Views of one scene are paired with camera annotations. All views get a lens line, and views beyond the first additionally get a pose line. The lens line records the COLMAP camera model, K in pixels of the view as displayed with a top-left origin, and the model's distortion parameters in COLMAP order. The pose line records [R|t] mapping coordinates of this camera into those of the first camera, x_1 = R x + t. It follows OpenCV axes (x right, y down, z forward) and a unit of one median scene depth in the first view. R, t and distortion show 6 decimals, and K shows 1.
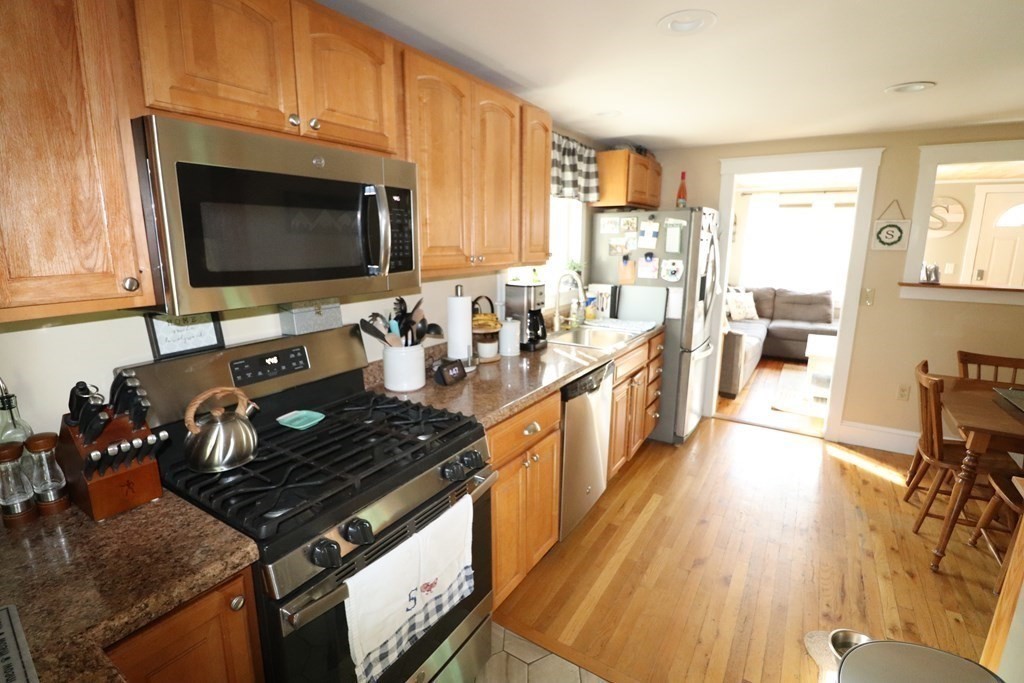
lens RADIAL K [[478.5, 0, 512.0], [0, 478.5, 341.5], [0, 0, 1]] dist [-0.001216, -0.012345]
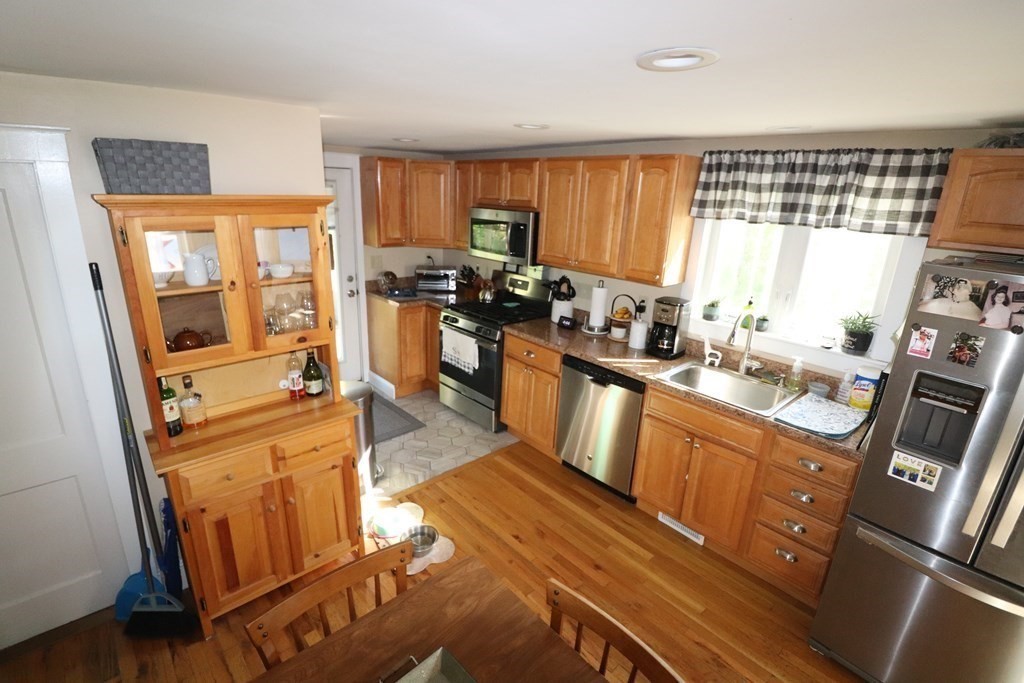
lens RADIAL K [[477.8, 0, 506.2], [0, 477.8, 340.1], [0, 0, 1]] dist [0.002740, -0.010749]
pose [[-0.274744, 0.277571, -0.920581, 0.977812], [-0.239337, 0.907548, 0.345071, -0.268770], [0.931254, 0.315135, -0.182911, 0.693679]]
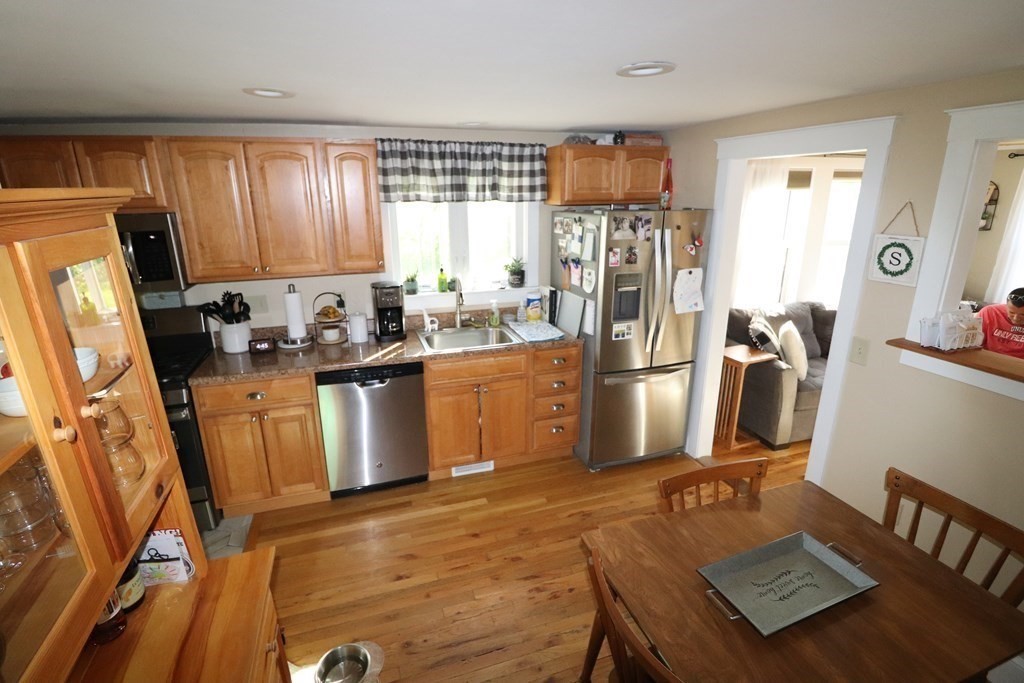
lens RADIAL K [[477.8, 0, 506.2], [0, 477.8, 340.1], [0, 0, 1]] dist [0.002740, -0.010749]
pose [[0.769035, 0.178208, -0.613863, 0.805568], [-0.121083, 0.983577, 0.133848, -0.143916], [0.627634, -0.028605, 0.777983, 0.210021]]
